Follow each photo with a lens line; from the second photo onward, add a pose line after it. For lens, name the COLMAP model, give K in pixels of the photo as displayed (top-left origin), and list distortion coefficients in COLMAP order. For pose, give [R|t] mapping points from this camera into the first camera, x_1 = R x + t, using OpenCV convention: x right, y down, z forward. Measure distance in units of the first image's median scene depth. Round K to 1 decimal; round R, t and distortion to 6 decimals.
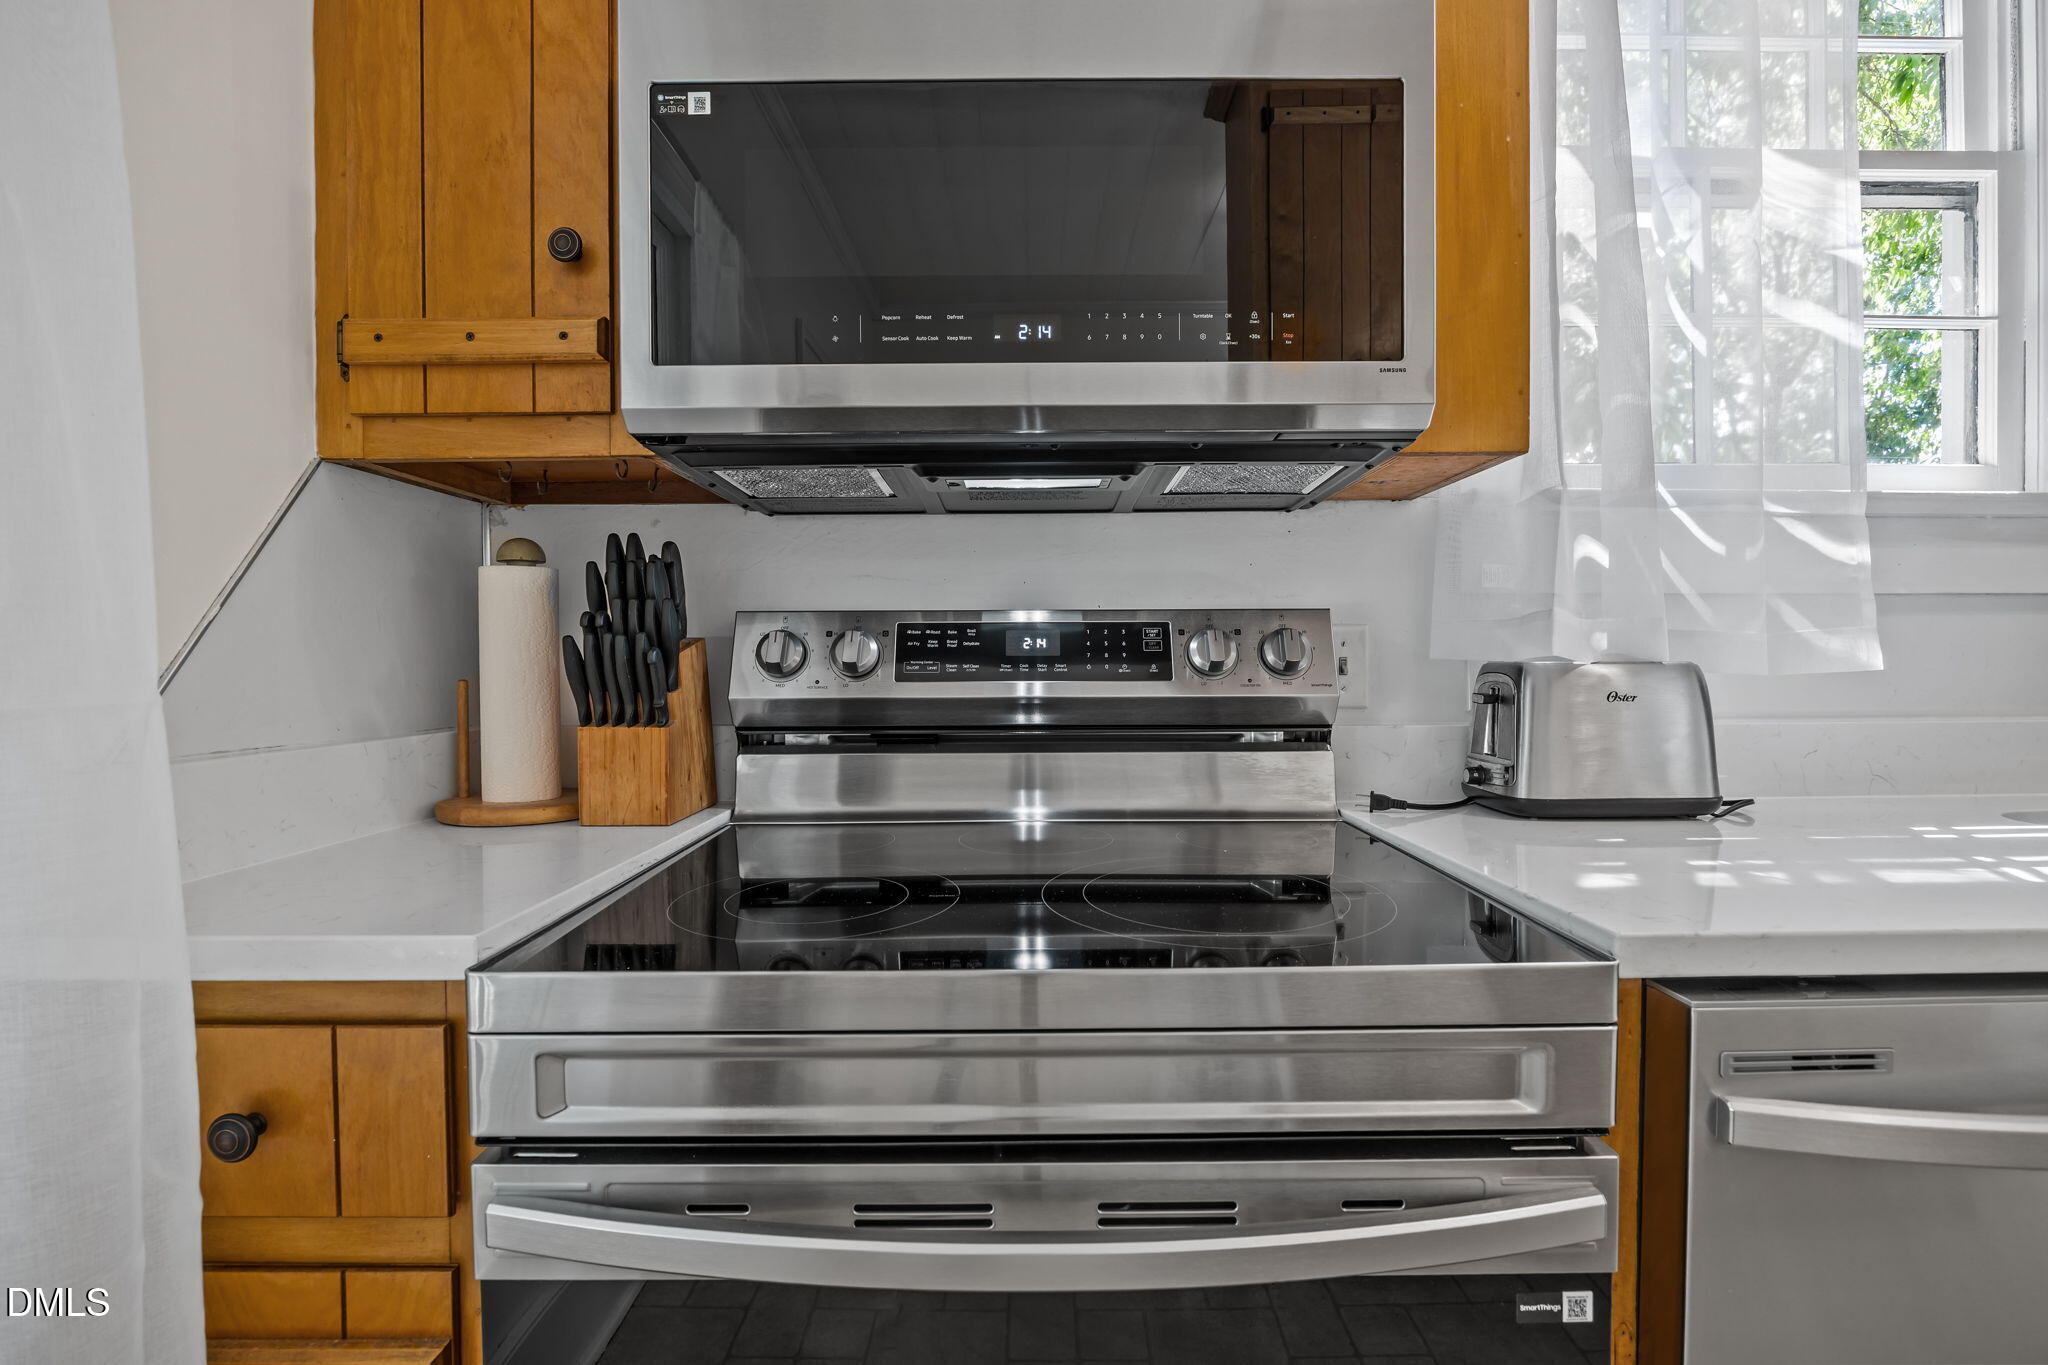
lens RADIAL K [[979.6, 0, 1018.6], [0, 979.6, 661.7], [0, 0, 1]] dist [-0.011533, 0.000532]
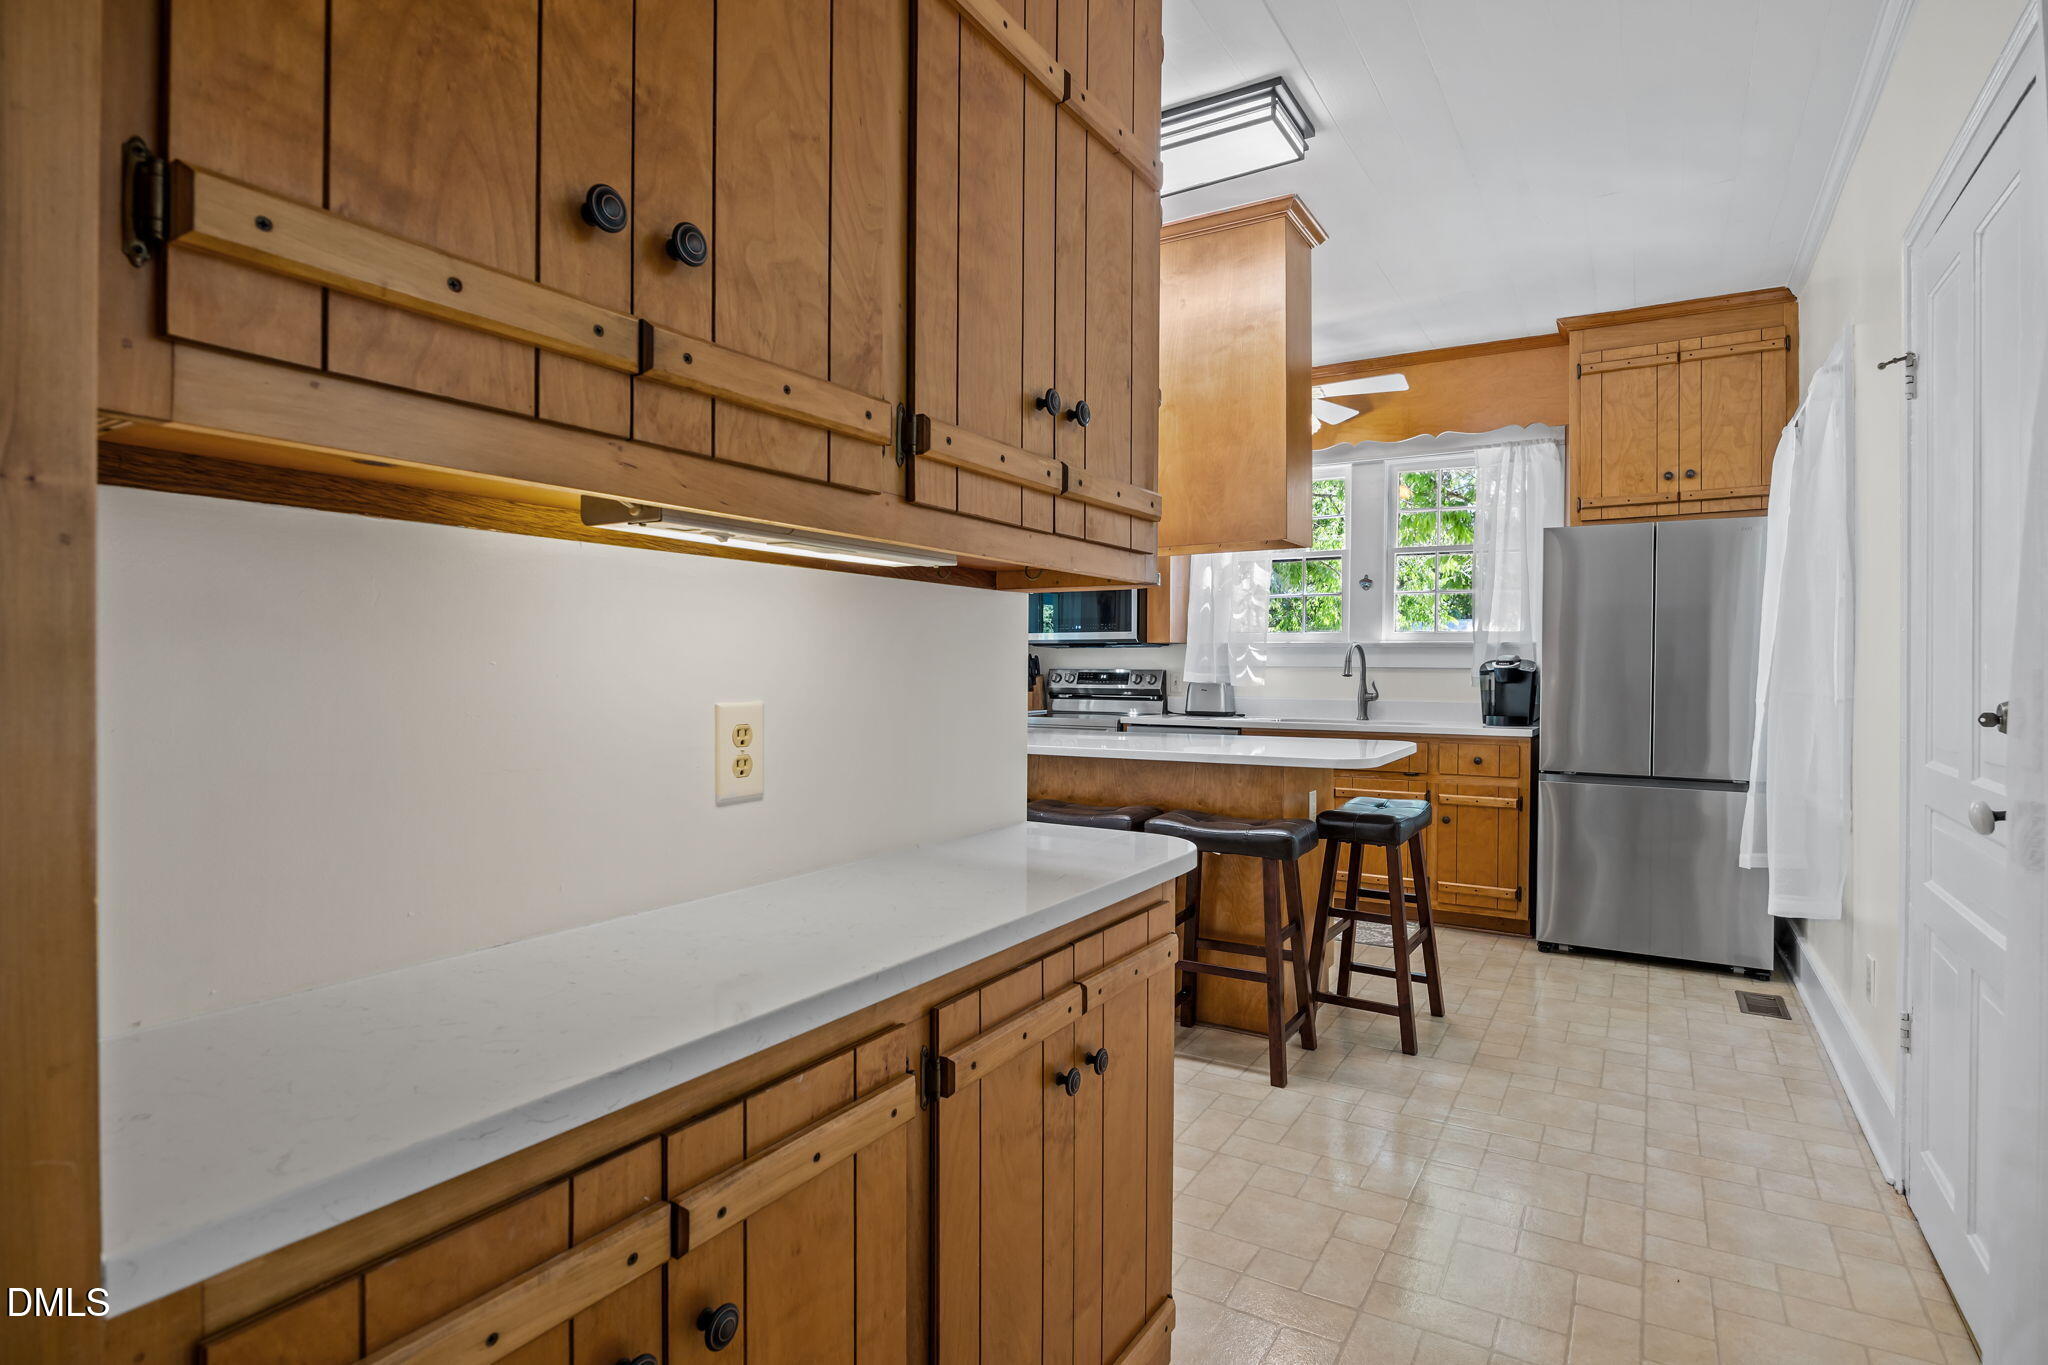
lens RADIAL K [[1032.0, 0, 1027.2], [0, 1032.0, 666.9], [0, 0, 1]] dist [-0.002647, -0.000375]
pose [[0.842600, 0.004022, -0.538524, 2.594564], [-0.008936, 0.999939, -0.006514, -0.032141], [0.538465, 0.010301, 0.842585, -3.683422]]
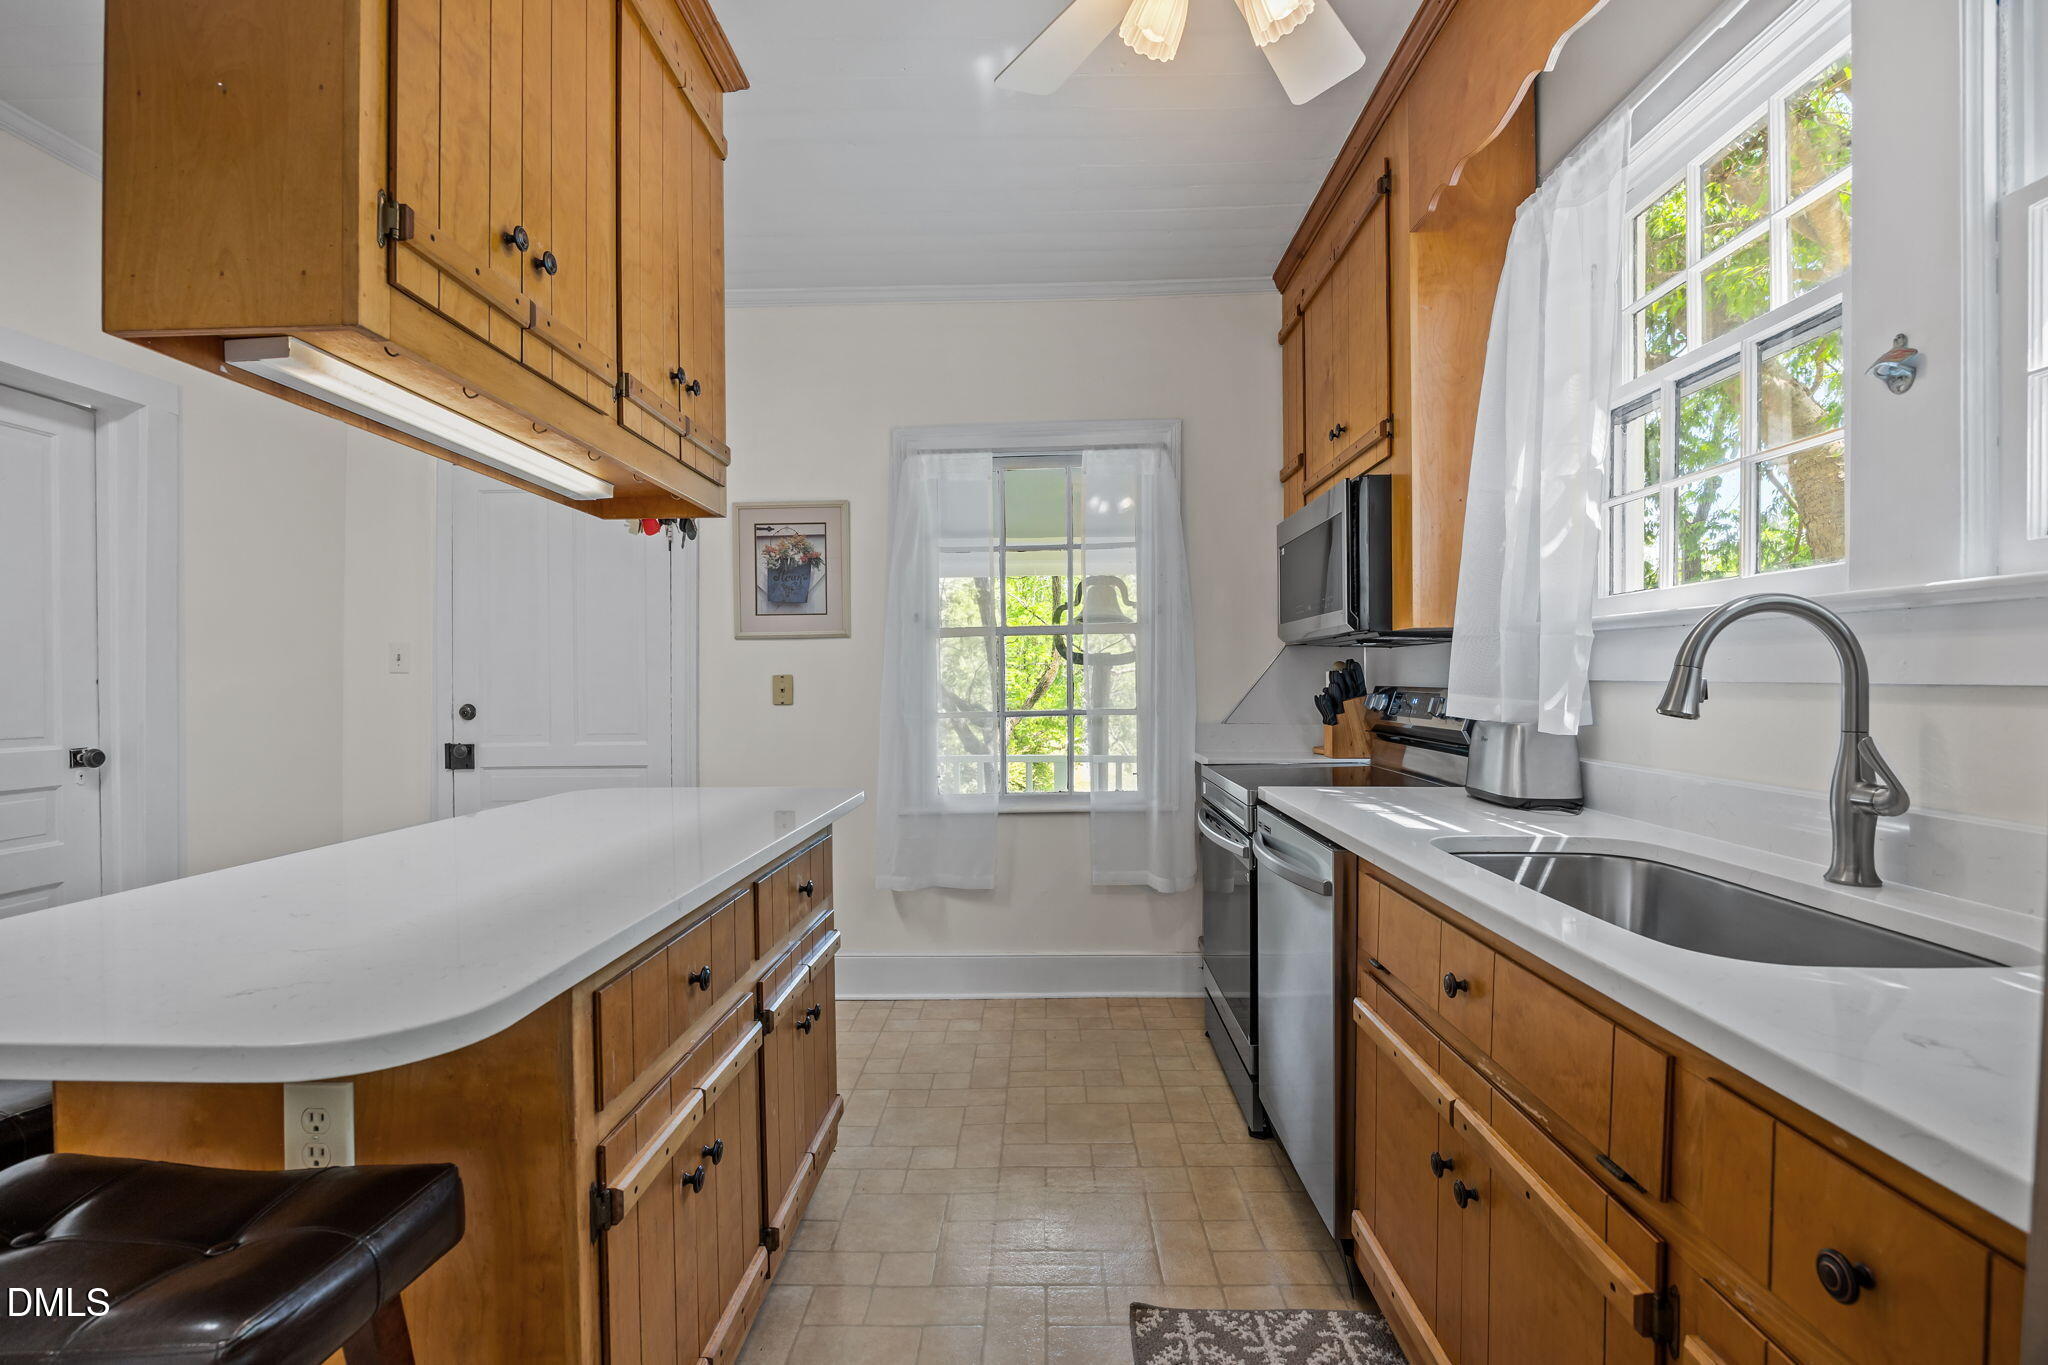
lens RADIAL K [[921.1, 0, 1024.0], [0, 921.1, 682.5], [0, 0, 1]] dist [-0.014229, 0.000043]
pose [[-0.043031, 0.005055, -0.999061, 2.499633], [-0.002981, 0.999982, 0.005188, -0.081243], [0.999069, 0.003202, -0.043015, 0.143998]]
